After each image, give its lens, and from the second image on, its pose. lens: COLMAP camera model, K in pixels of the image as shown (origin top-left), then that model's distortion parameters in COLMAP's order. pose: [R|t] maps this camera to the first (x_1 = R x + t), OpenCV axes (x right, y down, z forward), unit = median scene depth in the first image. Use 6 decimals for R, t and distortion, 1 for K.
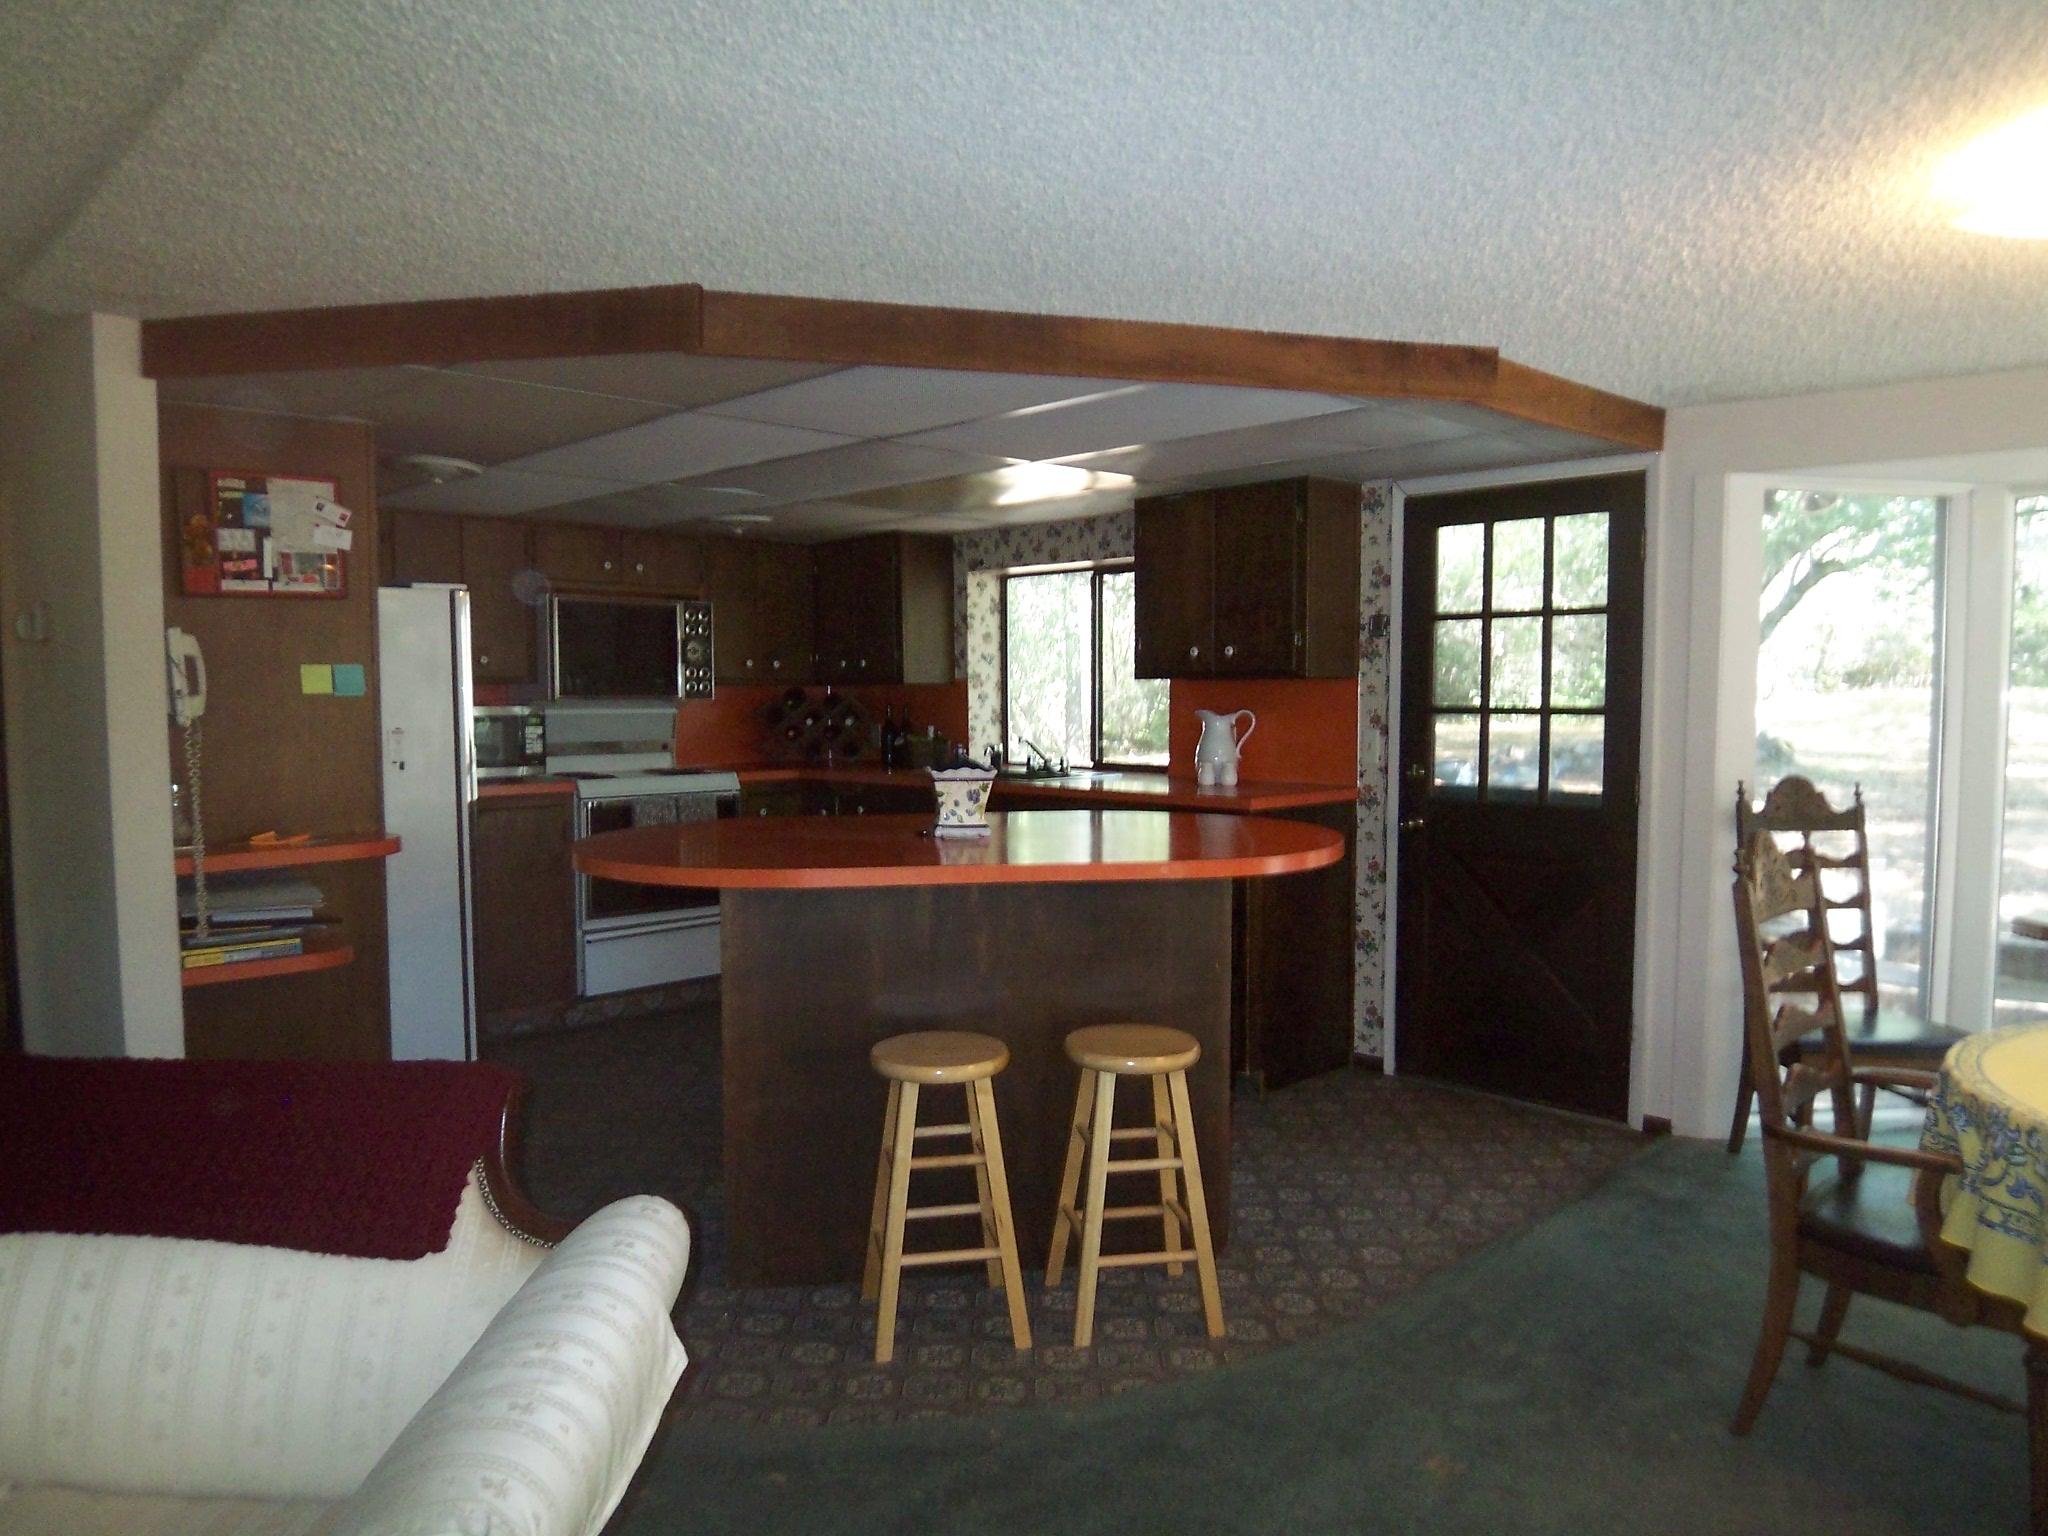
lens RADIAL K [[1371.8, 0, 1013.5], [0, 1371.8, 767.5], [0, 0, 1]] dist [-0.005338, -0.050550]
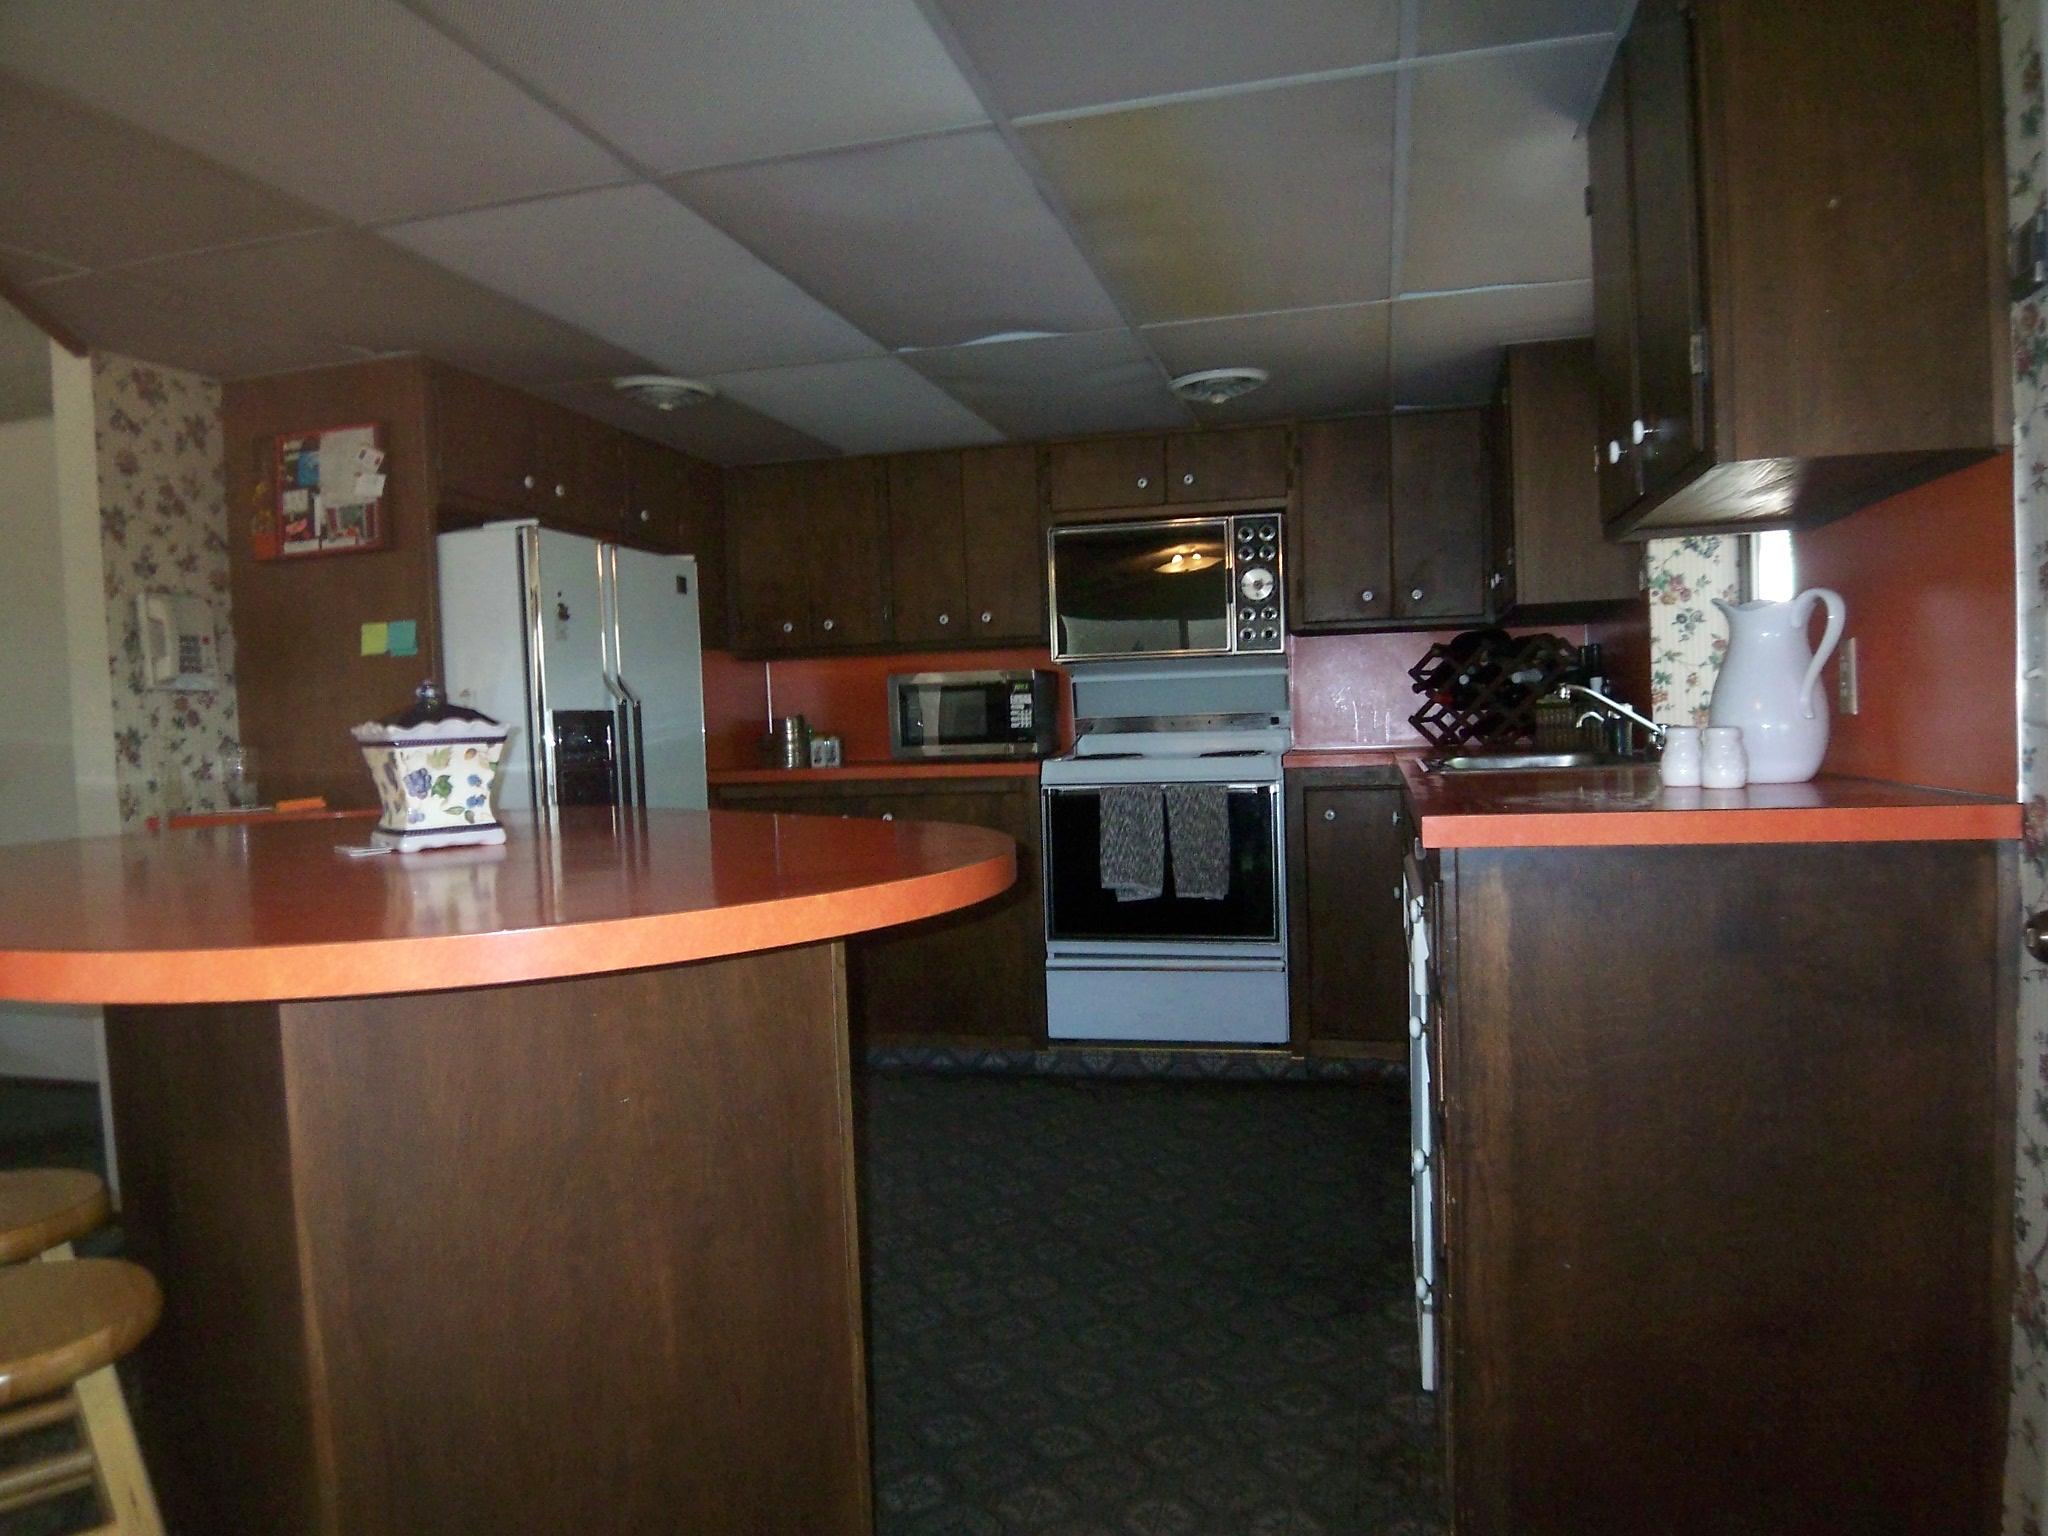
lens RADIAL K [[1369.0, 0, 1024.0], [0, 1369.0, 768.0], [0, 0, 1]] dist [0.010876, -0.072719]
pose [[0.524123, 0.015159, -0.851508, 0.530572], [-0.013550, 0.999863, 0.009460, 0.009638], [0.851535, 0.006580, 0.524257, 0.891184]]
